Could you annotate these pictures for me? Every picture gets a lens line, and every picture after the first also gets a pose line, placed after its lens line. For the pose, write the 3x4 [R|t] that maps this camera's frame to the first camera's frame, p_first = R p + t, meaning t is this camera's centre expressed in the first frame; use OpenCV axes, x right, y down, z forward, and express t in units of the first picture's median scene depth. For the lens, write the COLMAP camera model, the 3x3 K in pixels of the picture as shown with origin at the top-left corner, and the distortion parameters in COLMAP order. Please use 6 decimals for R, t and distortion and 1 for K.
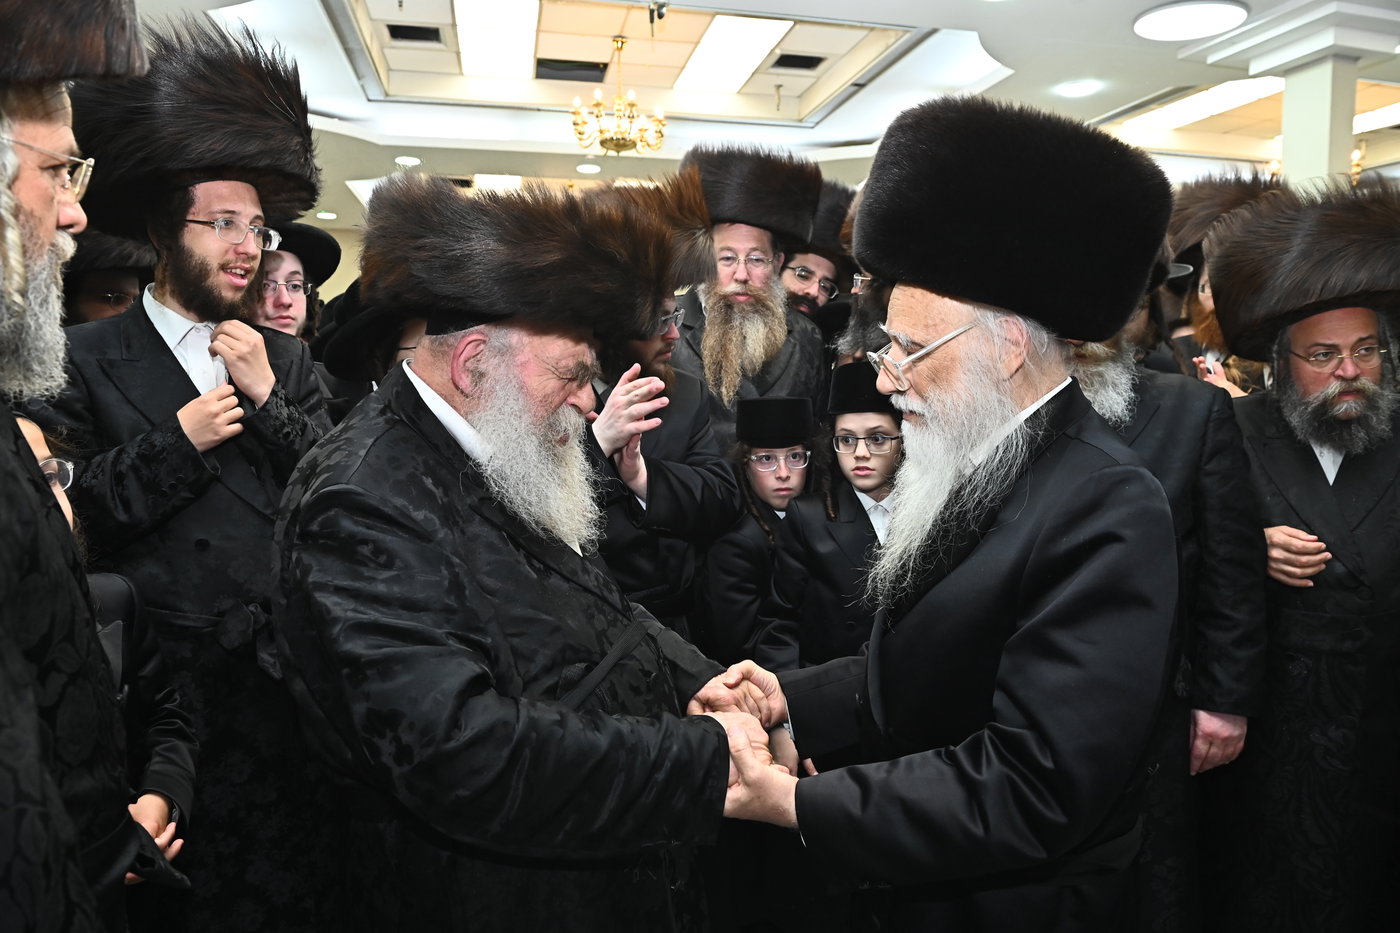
lens RADIAL K [[1004.9, 0, 695.0], [0, 1004.9, 470.6], [0, 0, 1]] dist [-0.040889, 0.000511]
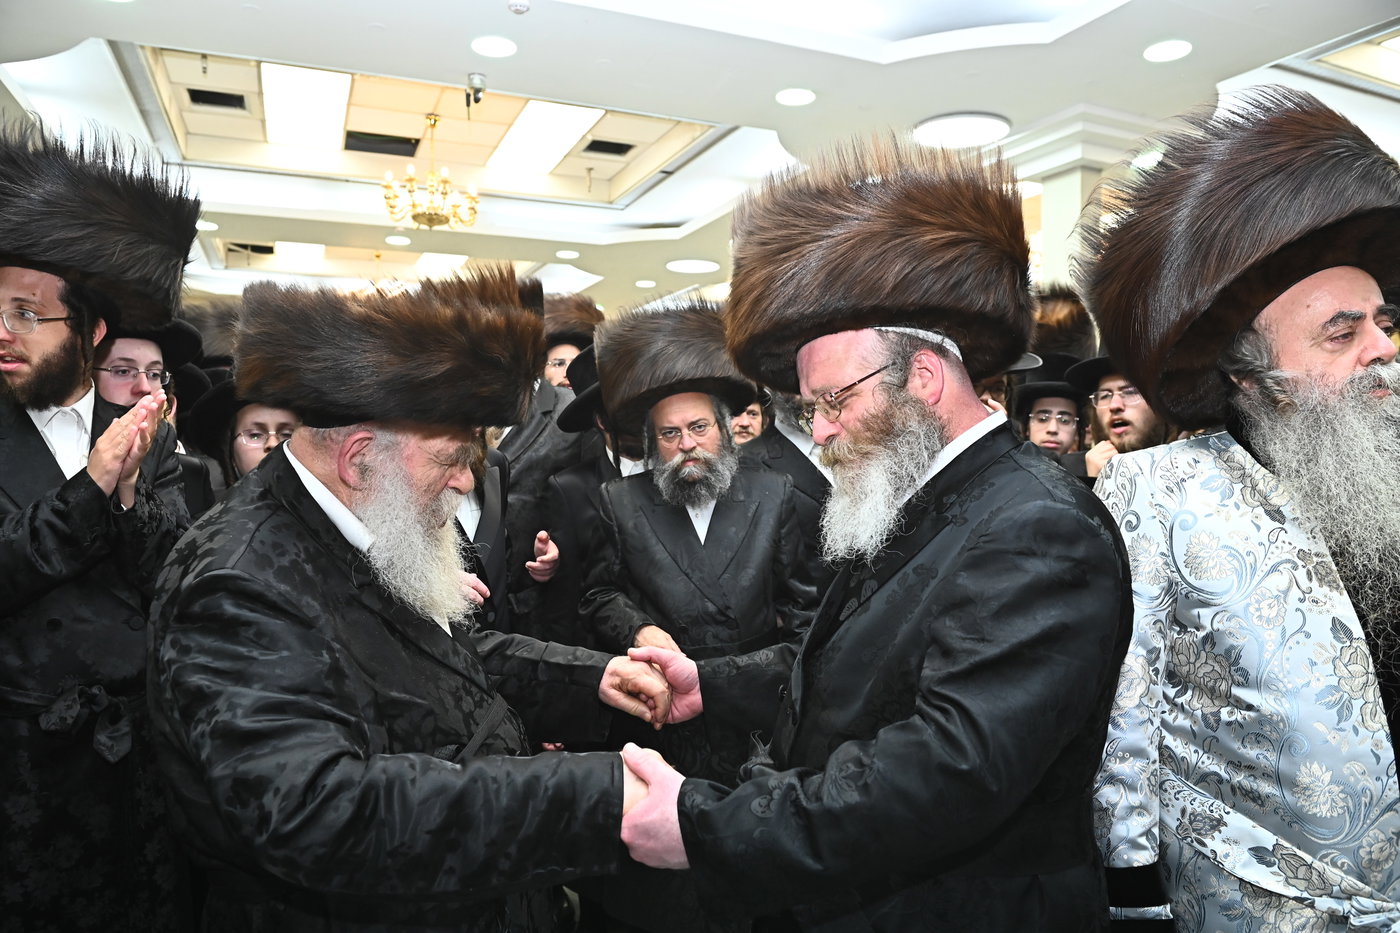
lens RADIAL K [[1004.9, 0, 698.2], [0, 1004.9, 460.4], [0, 0, 1]] dist [-0.040889, 0.000511]
pose [[0.981287, -0.003448, 0.192520, -0.007246], [0.018912, 0.996731, -0.078547, -0.000809], [-0.191620, 0.080718, 0.978144, -0.013394]]
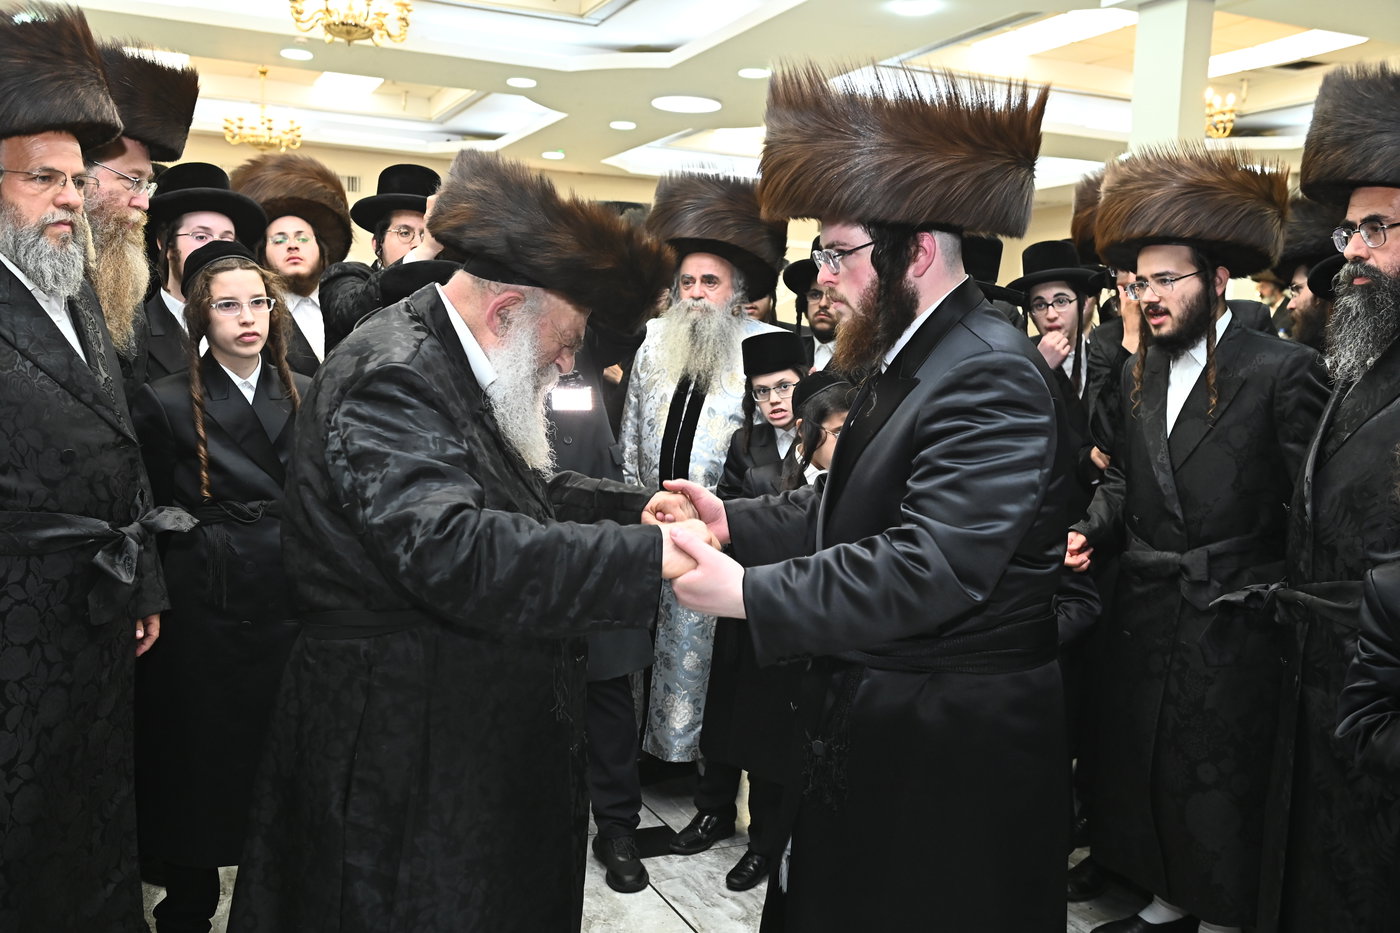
lens RADIAL K [[1399.6, 0, 714.5], [0, 1399.6, 452.3], [0, 0, 1]] dist [0.021529, 0.000000]
pose [[0.976094, 0.012554, 0.216987, -0.032953], [-0.007615, 0.999693, -0.023579, 0.022783], [-0.217217, 0.021363, 0.975890, -0.112992]]
